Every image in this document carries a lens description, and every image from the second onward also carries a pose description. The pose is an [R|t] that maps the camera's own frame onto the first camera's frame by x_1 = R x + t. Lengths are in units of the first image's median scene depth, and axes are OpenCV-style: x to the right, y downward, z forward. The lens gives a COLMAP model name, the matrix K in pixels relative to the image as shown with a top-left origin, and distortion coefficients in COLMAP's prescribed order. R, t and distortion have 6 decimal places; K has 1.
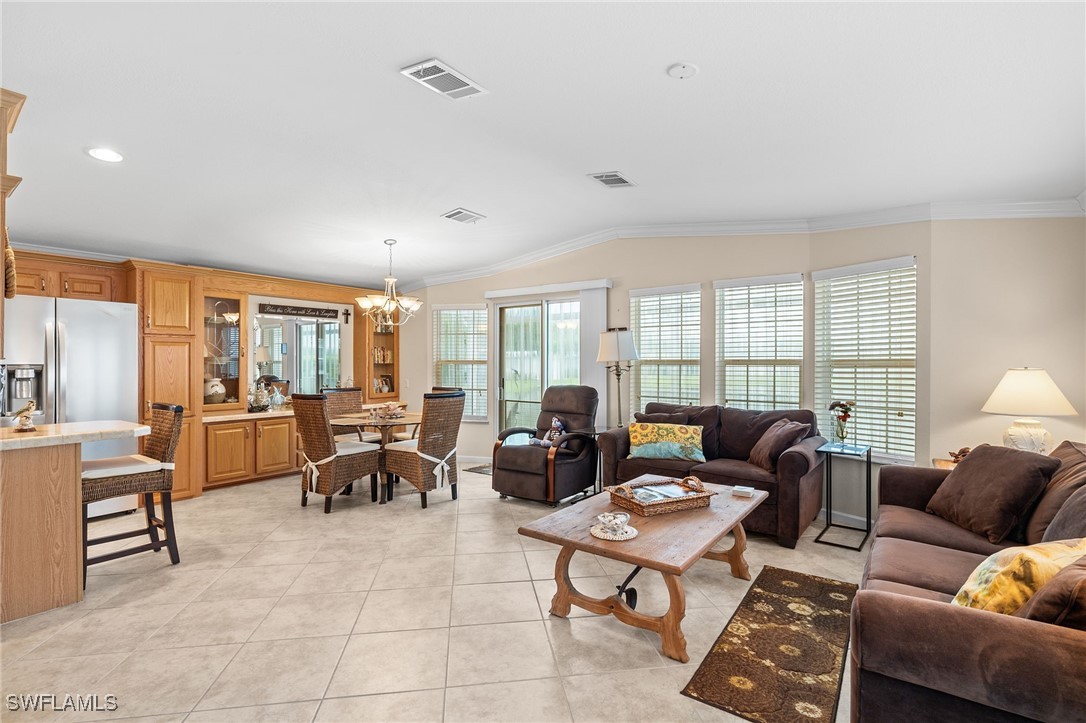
lens RADIAL K [[504.6, 0, 541.7], [0, 504.6, 360.0], [0, 0, 1]] dist [0.005028, 0.000889]
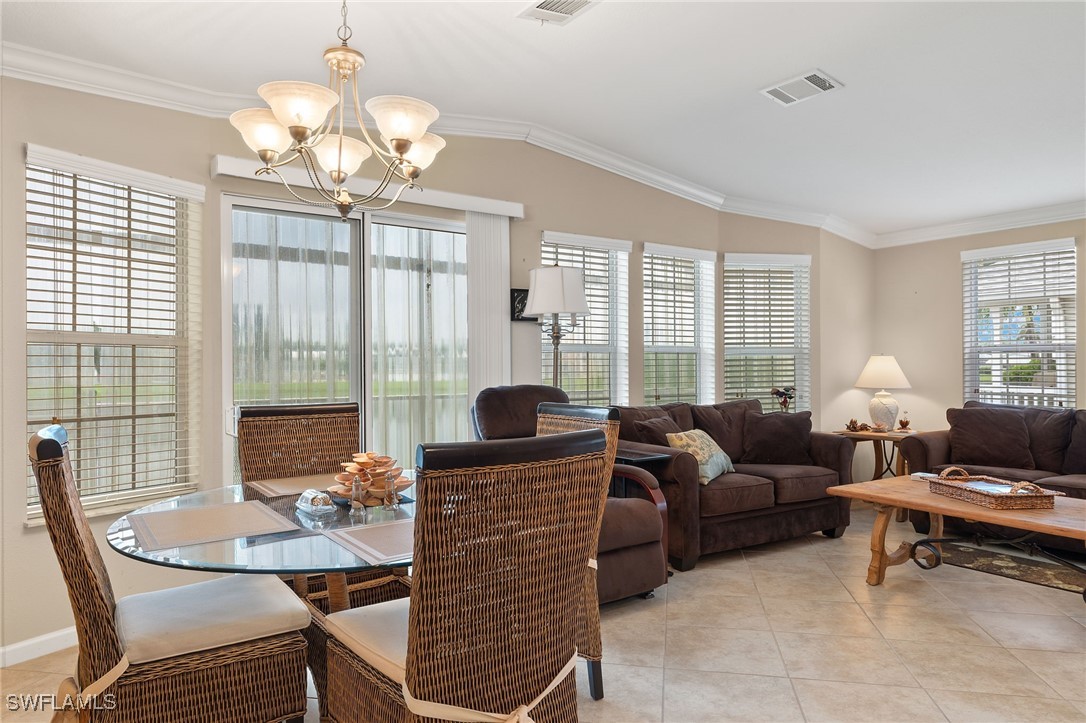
lens RADIAL K [[688.4, 0, 547.2], [0, 688.4, 378.7], [0, 0, 1]] dist [0.017414, 0.000750]
pose [[0.328422, -0.028044, 0.944115, -0.751248], [-0.015120, 0.999275, 0.034942, 0.017862], [-0.944410, -0.025750, 0.327760, 0.844667]]
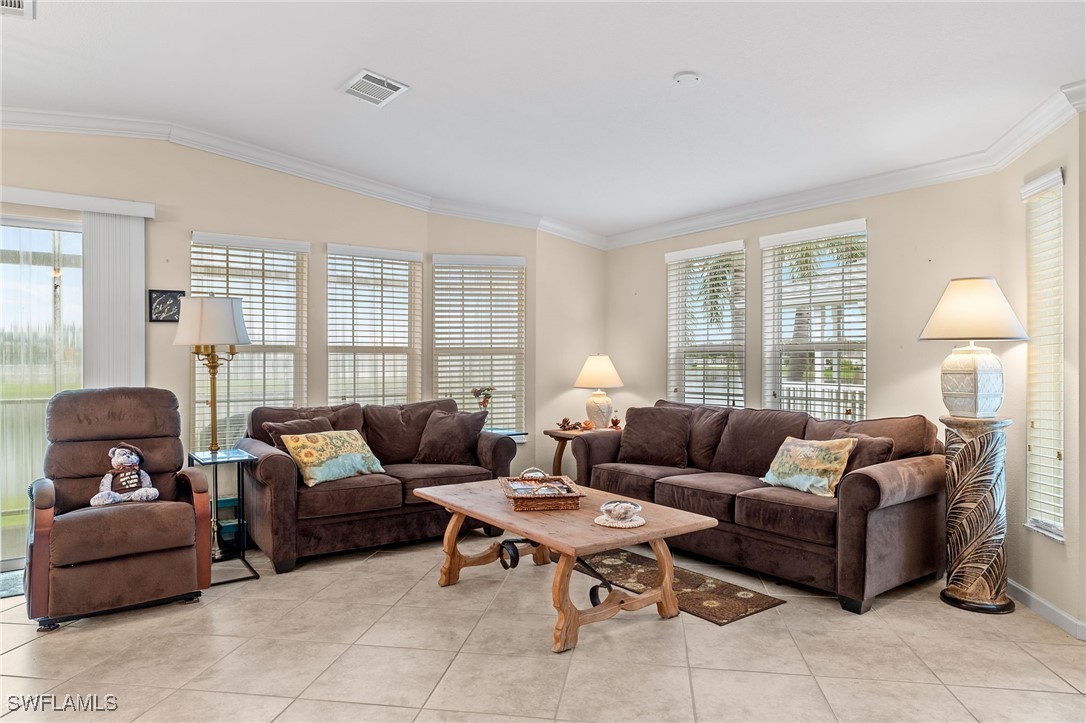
lens RADIAL K [[688.4, 0, 541.6], [0, 688.4, 361.5], [0, 0, 1]] dist [0.017414, 0.000750]
pose [[0.309183, -0.008237, 0.950967, -0.599589], [-0.011818, 0.999852, 0.012502, 0.007298], [-0.950929, -0.015104, 0.309040, 0.384381]]
